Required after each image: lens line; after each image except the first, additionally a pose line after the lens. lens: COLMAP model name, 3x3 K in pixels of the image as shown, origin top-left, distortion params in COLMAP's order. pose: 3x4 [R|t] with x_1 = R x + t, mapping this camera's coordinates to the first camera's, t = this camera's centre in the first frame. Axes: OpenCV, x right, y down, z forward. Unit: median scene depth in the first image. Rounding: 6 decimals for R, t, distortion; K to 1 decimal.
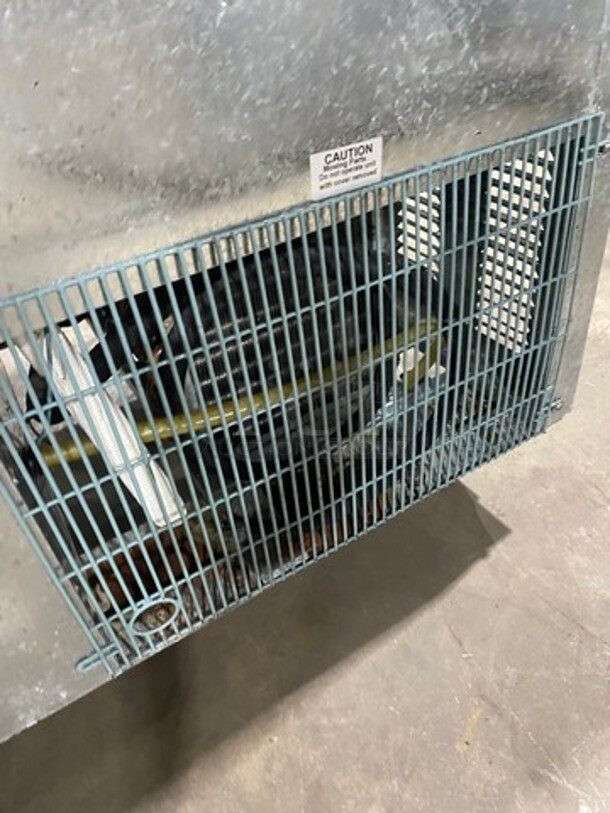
lens RADIAL K [[616.6, 0, 305.0], [0, 616.6, 406.5], [0, 0, 1]] dist [0.003276, 0.002971]
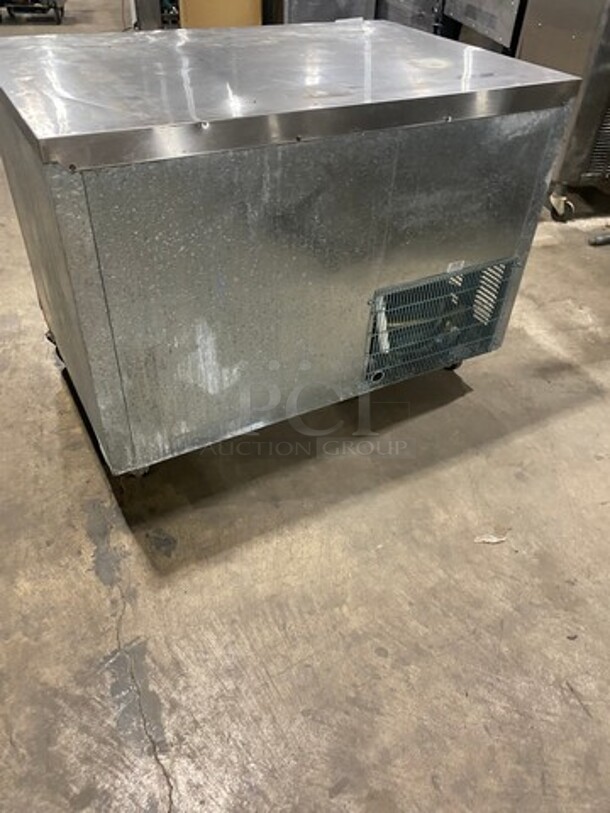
lens RADIAL K [[616.6, 0, 305.0], [0, 616.6, 406.5], [0, 0, 1]] dist [0.003276, 0.002971]
pose [[0.987559, 0.138873, 0.073769, -0.718434], [-0.141108, 0.989654, 0.025971, 0.380097], [-0.069400, -0.036057, 0.996937, -2.022402]]
